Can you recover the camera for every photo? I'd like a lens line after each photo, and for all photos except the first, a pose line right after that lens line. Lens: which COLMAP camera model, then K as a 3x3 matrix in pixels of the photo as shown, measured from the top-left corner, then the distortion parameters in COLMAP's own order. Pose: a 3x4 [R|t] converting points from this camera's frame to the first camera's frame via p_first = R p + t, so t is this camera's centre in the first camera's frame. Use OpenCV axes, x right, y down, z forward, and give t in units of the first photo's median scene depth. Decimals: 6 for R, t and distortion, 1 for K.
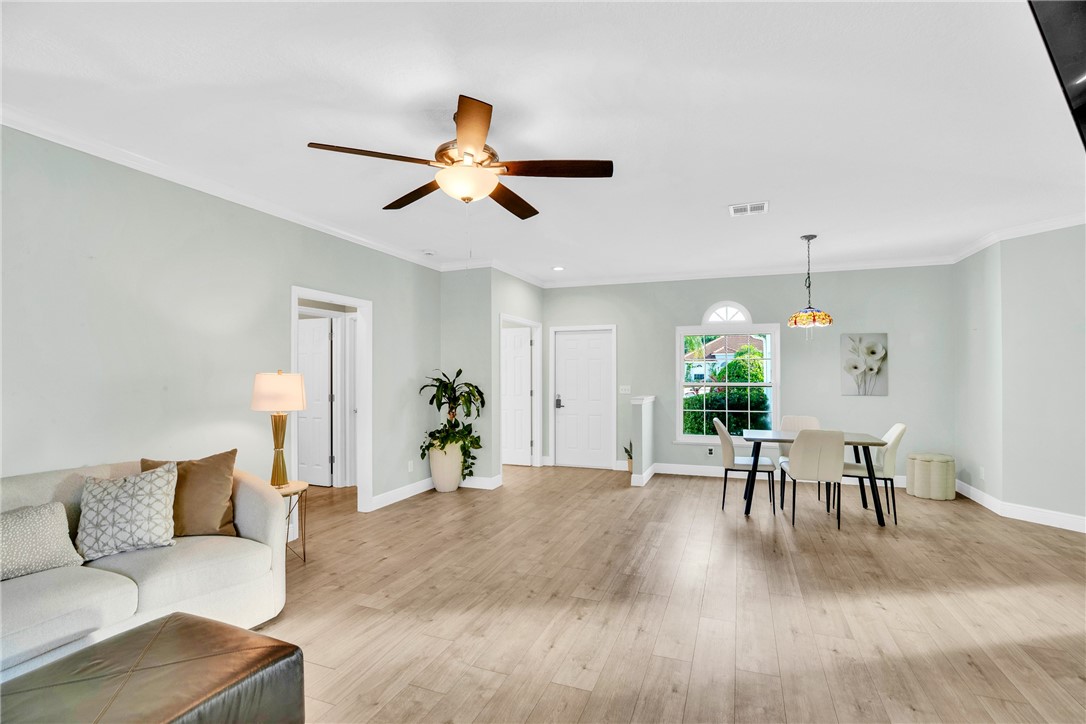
lens RADIAL K [[499.4, 0, 551.2], [0, 499.4, 366.5], [0, 0, 1]] dist [-0.045268, 0.015828]
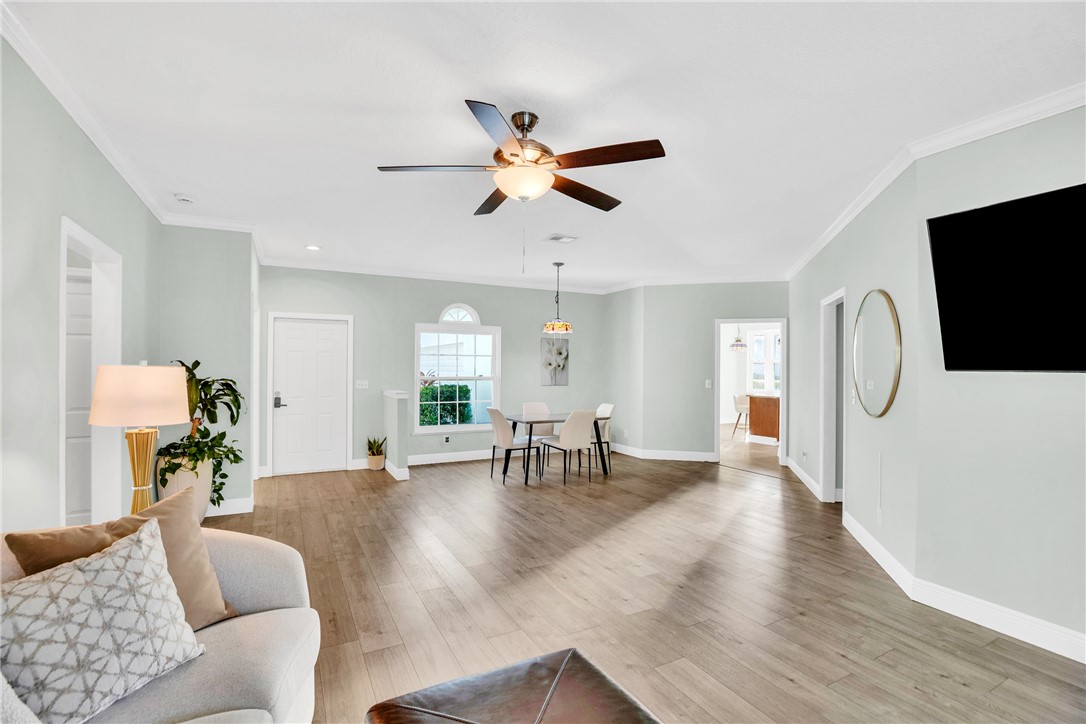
lens RADIAL K [[499.4, 0, 551.2], [0, 499.4, 366.5], [0, 0, 1]] dist [-0.045268, 0.015828]
pose [[0.656968, 0.007712, 0.753879, -0.468163], [-0.015939, 0.999866, 0.003662, 0.003455], [-0.753750, -0.014422, 0.657003, 0.143919]]
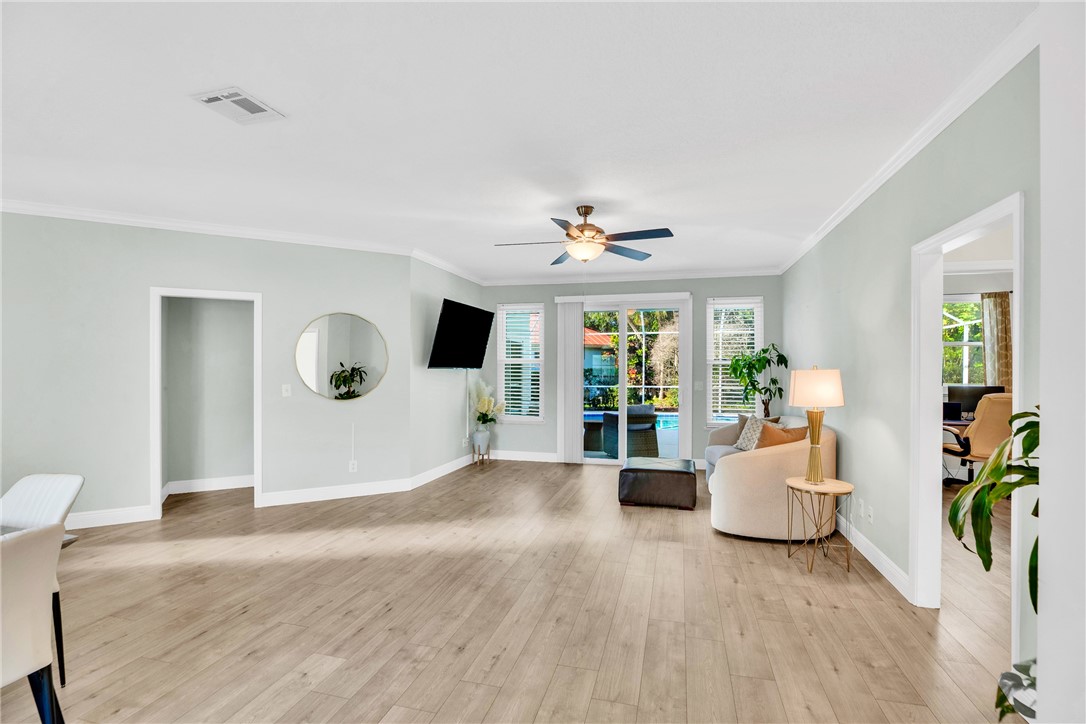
lens RADIAL K [[499.4, 0, 551.2], [0, 499.4, 366.5], [0, 0, 1]] dist [-0.045268, 0.015828]
pose [[-0.994302, -0.001040, -0.106595, 0.058035], [0.000626, 0.999878, -0.015589, 0.016256], [0.106598, -0.015567, -0.994180, 1.340775]]
